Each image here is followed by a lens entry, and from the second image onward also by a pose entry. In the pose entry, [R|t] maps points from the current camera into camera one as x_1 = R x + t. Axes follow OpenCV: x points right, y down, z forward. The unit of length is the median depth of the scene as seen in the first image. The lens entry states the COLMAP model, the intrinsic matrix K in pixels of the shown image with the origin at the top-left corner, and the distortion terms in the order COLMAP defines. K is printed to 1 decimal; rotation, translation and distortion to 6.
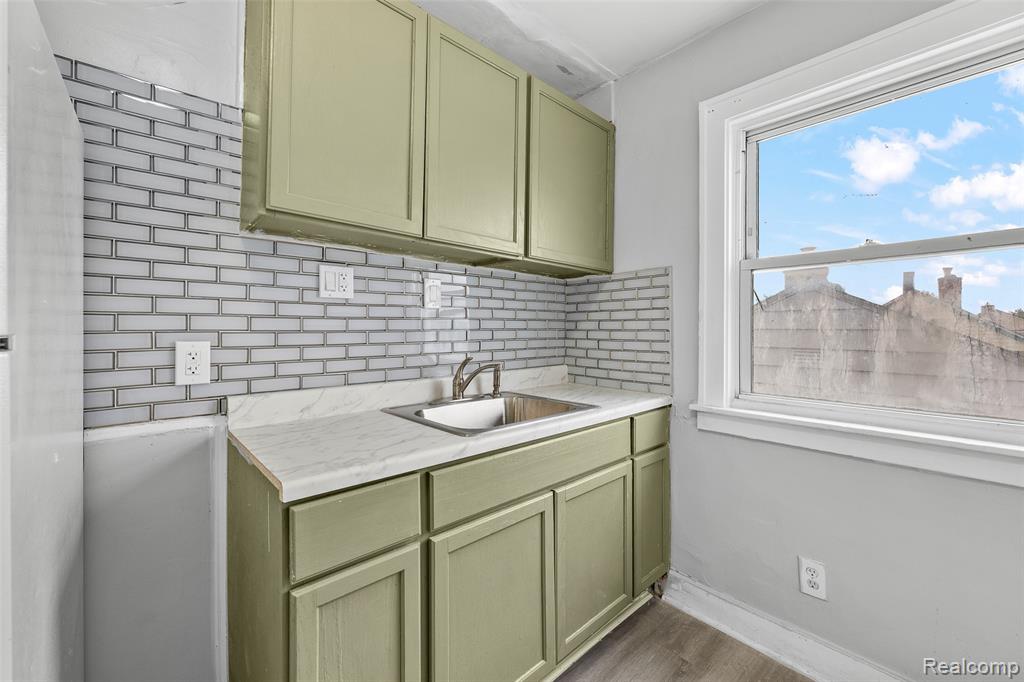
lens RADIAL K [[411.7, 0, 524.5], [0, 411.7, 327.7], [0, 0, 1]] dist [-0.002092, -0.000267]
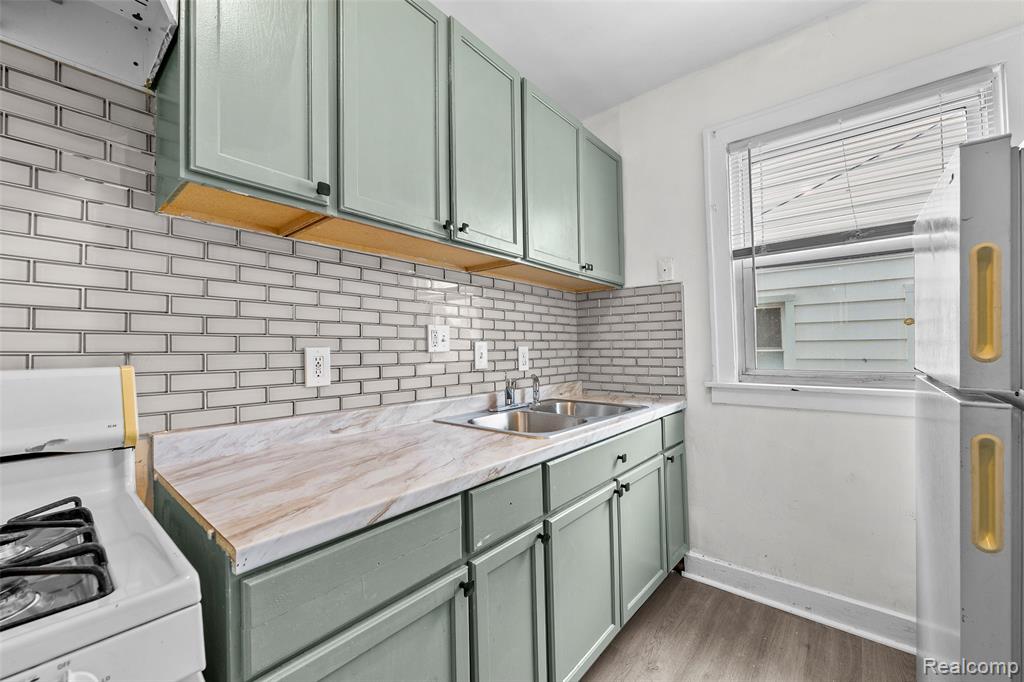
lens RADIAL K [[411.7, 0, 505.2], [0, 411.7, 321.6], [0, 0, 1]] dist [-0.002092, -0.000267]
pose [[0.994918, 0.021738, 0.098311, -0.275505], [-0.017795, 0.999008, -0.040814, 0.003081], [-0.099100, 0.038858, 0.994318, -0.095216]]
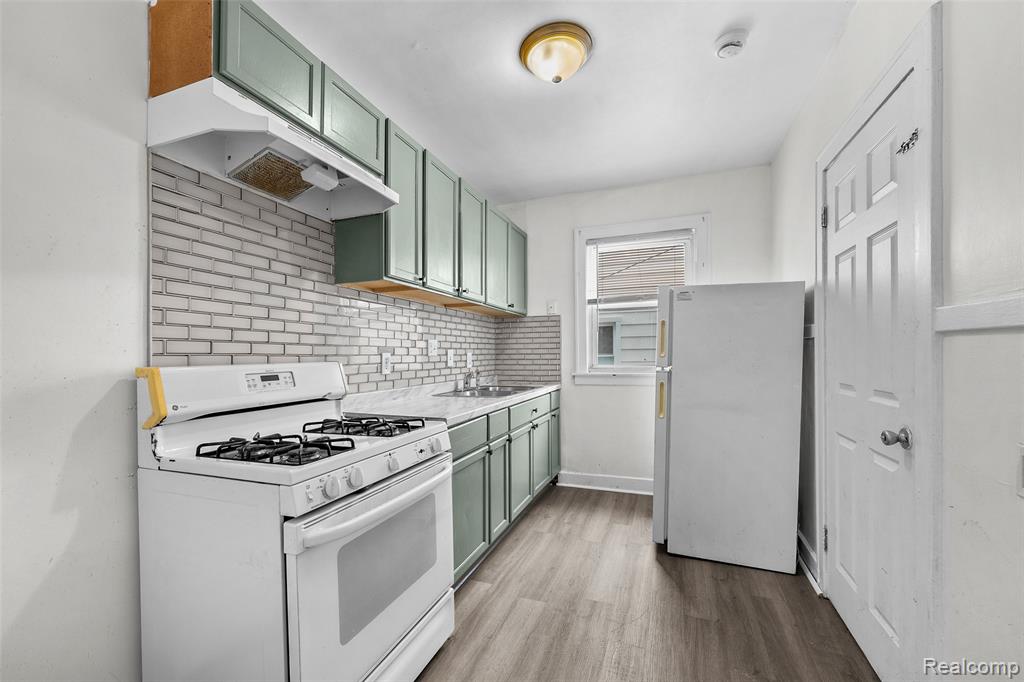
lens RADIAL K [[411.7, 0, 505.7], [0, 411.7, 340.1], [0, 0, 1]] dist [-0.002092, -0.000267]
pose [[0.909569, 0.031033, 0.414392, -0.779849], [-0.025580, 0.999498, -0.018705, -0.001270], [-0.414765, 0.006413, 0.909906, -0.759983]]
